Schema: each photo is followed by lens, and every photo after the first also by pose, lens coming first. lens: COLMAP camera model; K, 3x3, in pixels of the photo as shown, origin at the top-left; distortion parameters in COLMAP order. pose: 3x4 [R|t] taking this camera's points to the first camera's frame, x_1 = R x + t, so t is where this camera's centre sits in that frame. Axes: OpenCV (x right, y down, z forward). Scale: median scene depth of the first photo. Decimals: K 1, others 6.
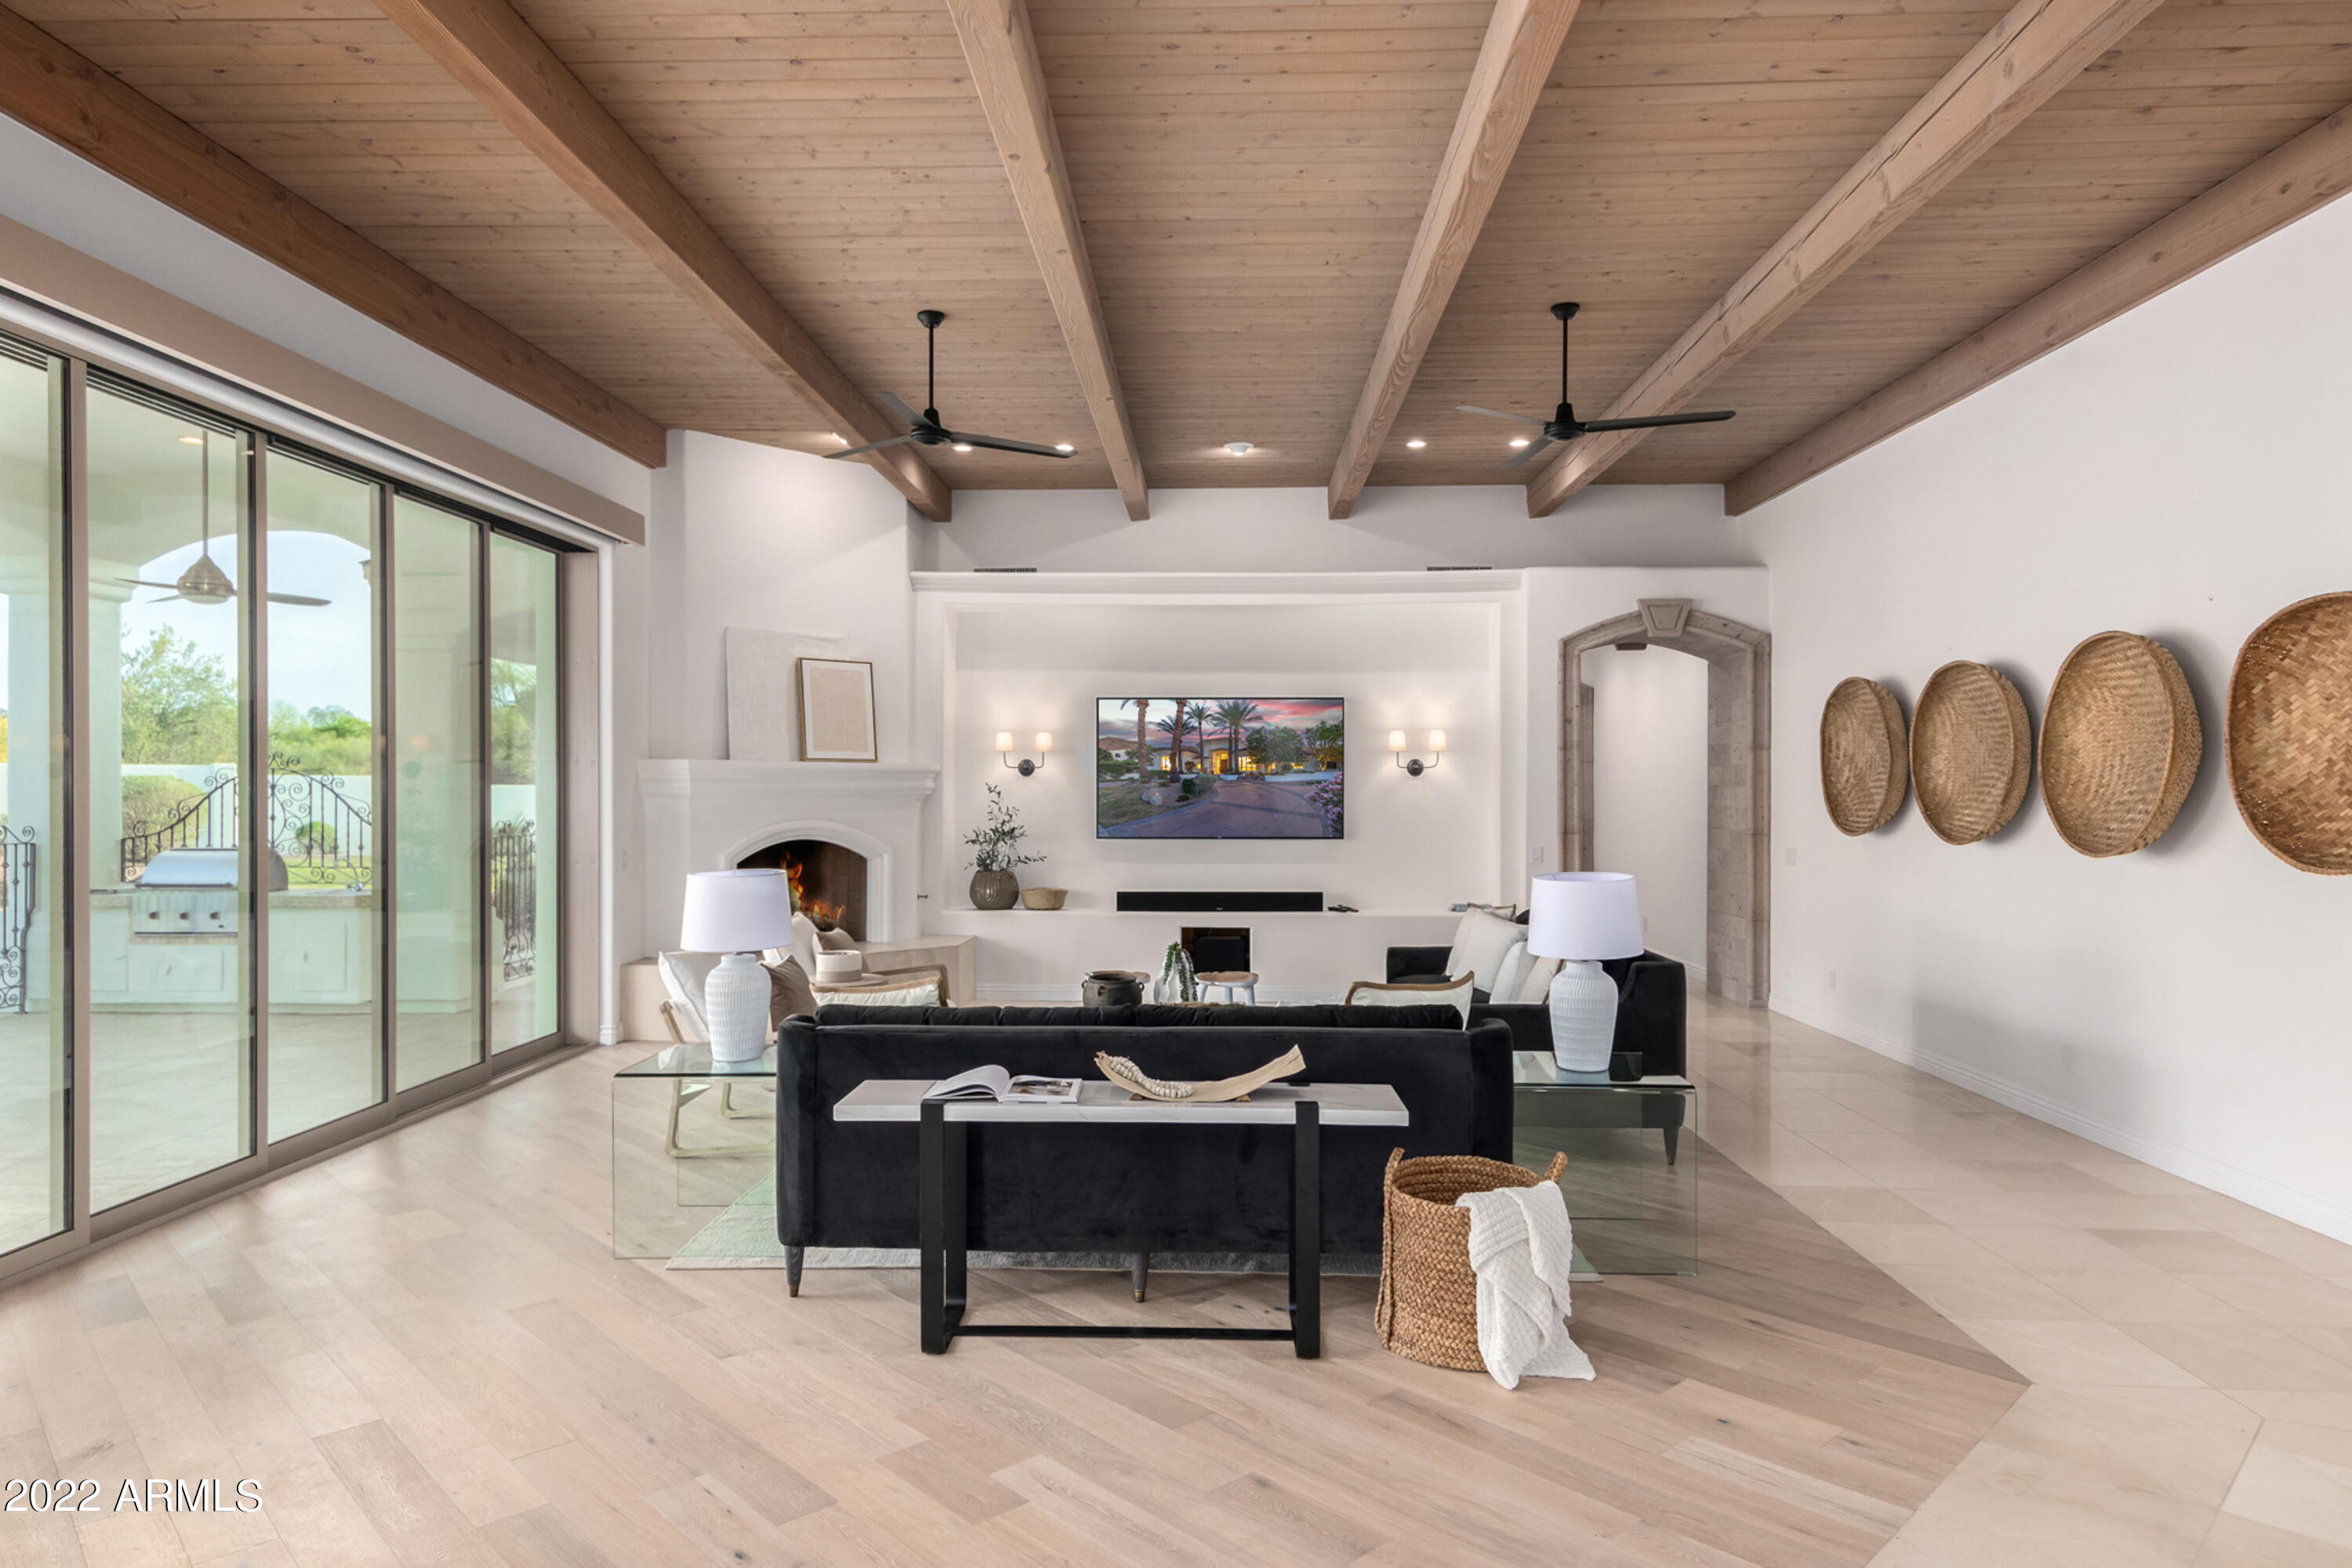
lens RADIAL K [[1413.3, 0, 1165.4], [0, 1413.3, 783.0], [0, 0, 1]] dist [0.007115, 0.001199]
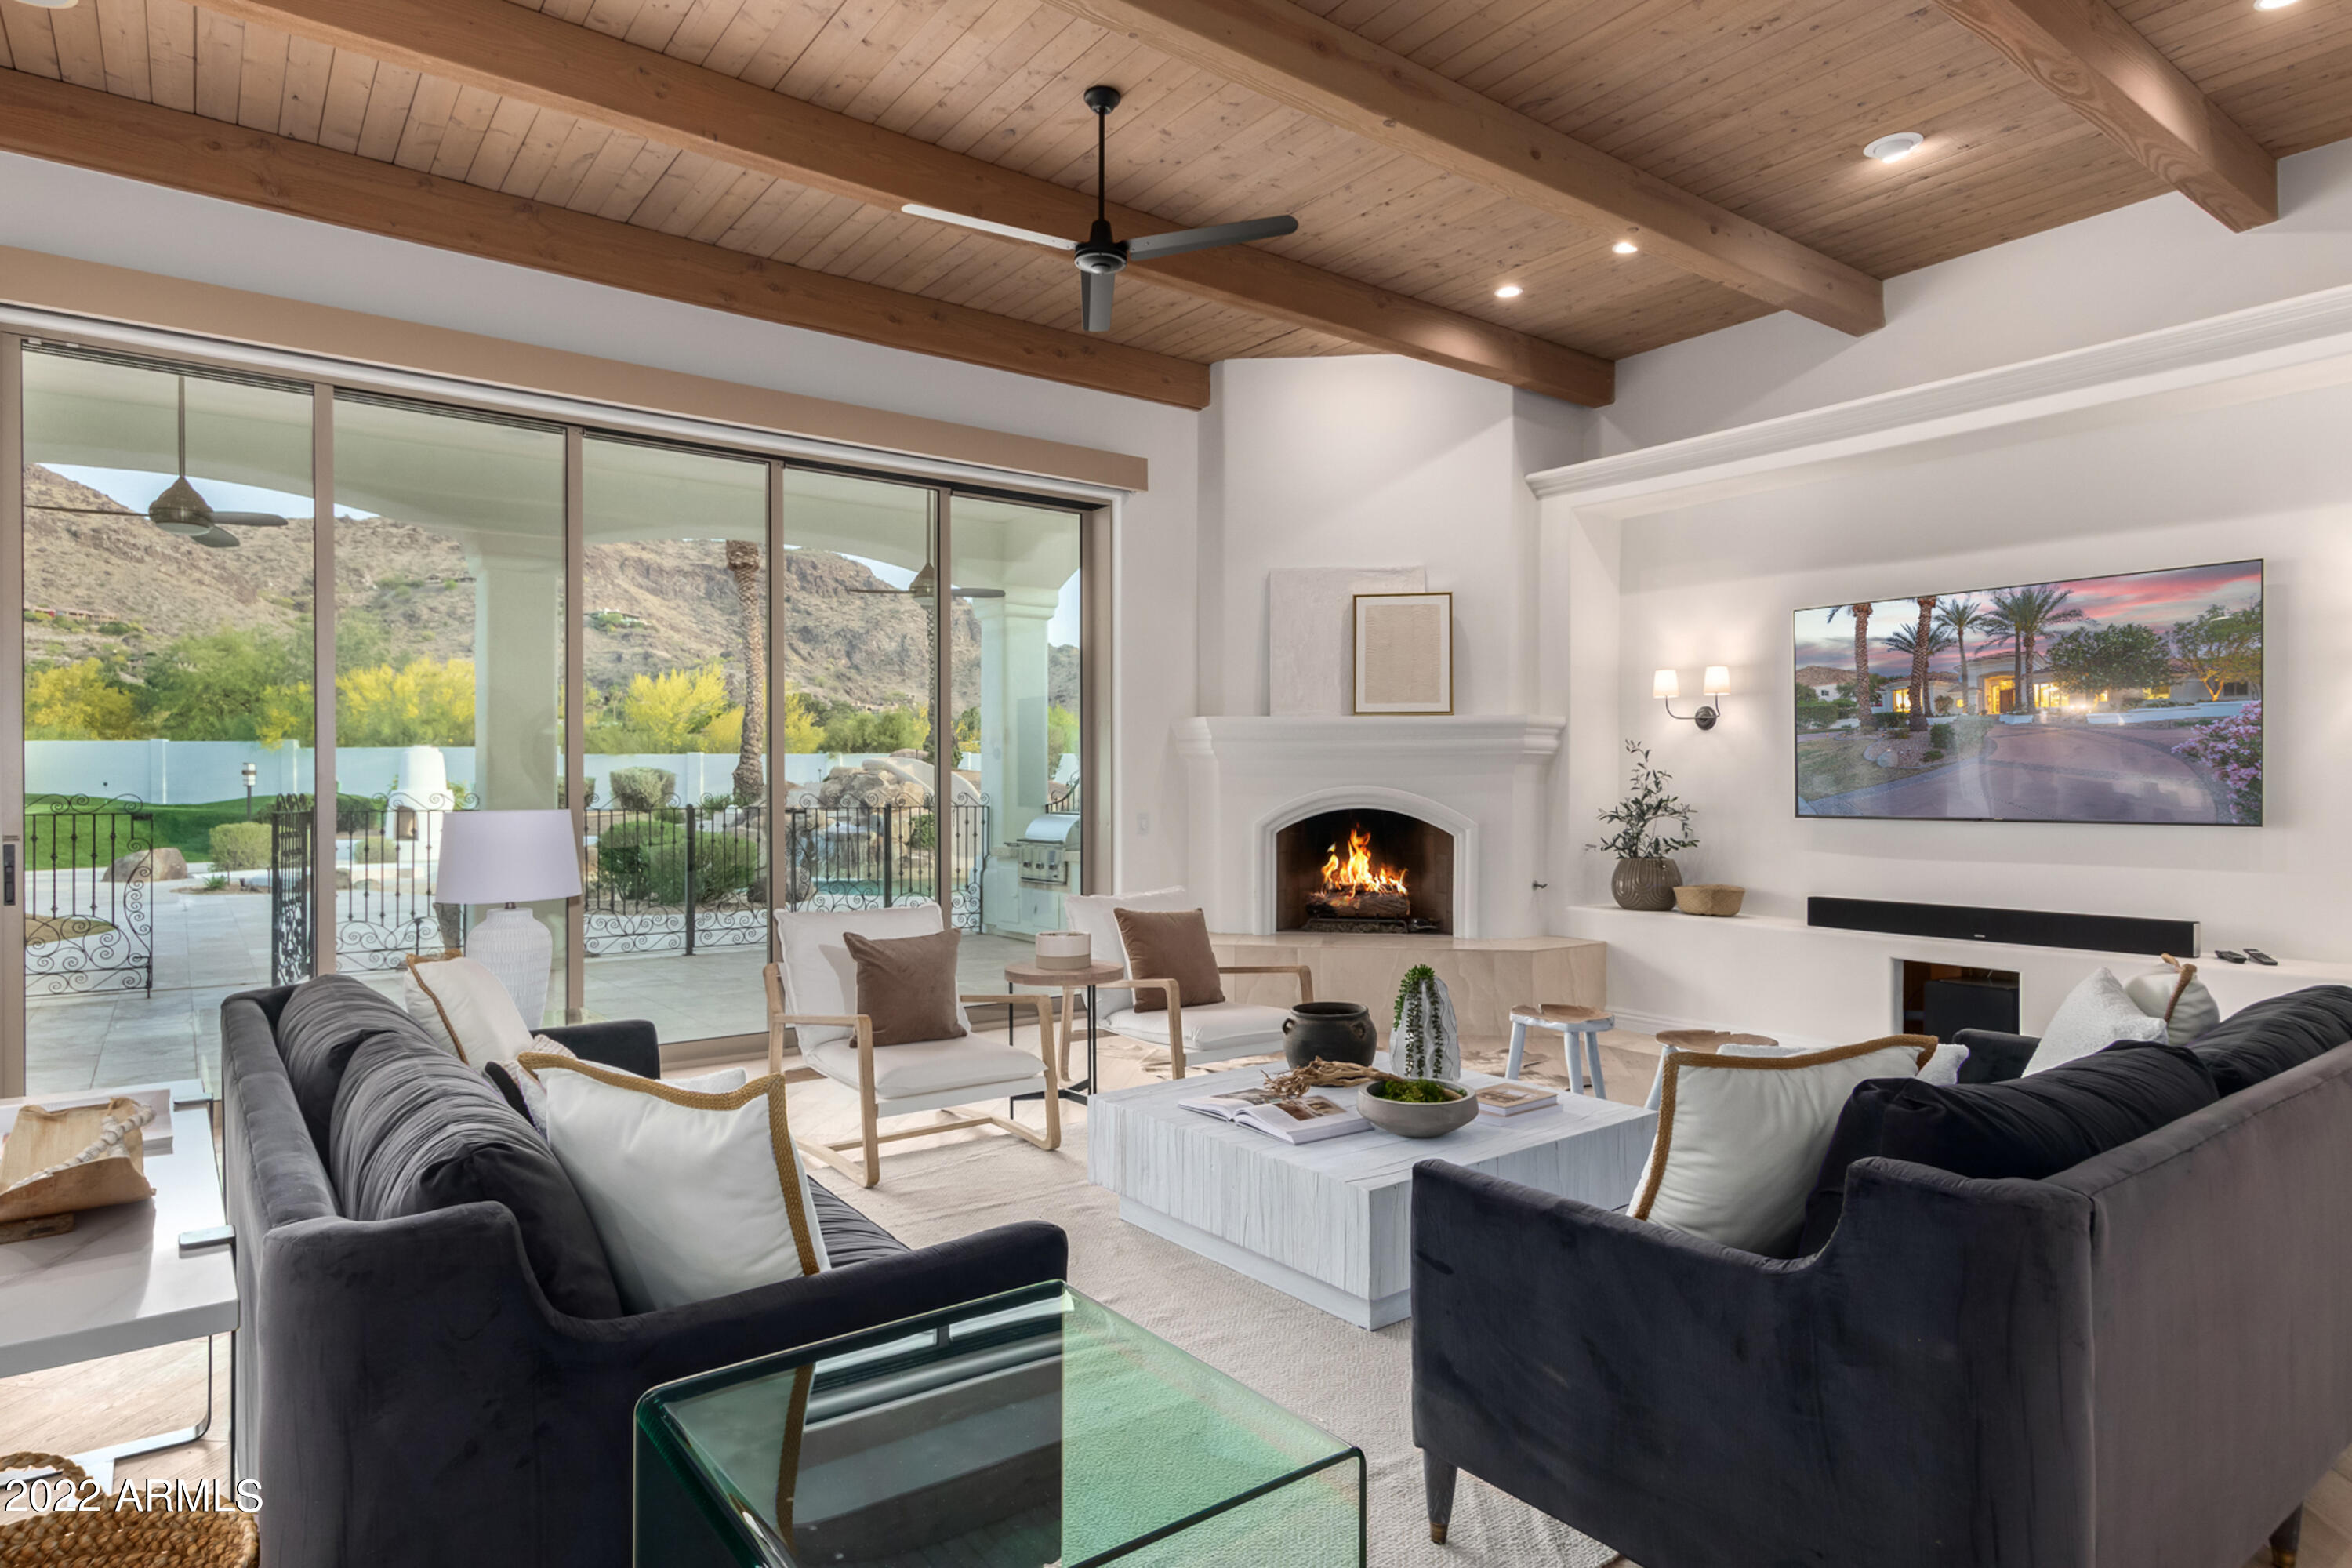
lens RADIAL K [[1302.3, 0, 1163.0], [0, 1302.3, 791.9], [0, 0, 1]] dist [0.019402, -0.004356]
pose [[0.632625, 0.002238, -0.774455, 0.248485], [0.006325, 0.999948, 0.008057, 0.020453], [0.774433, -0.009995, 0.632577, 0.367388]]
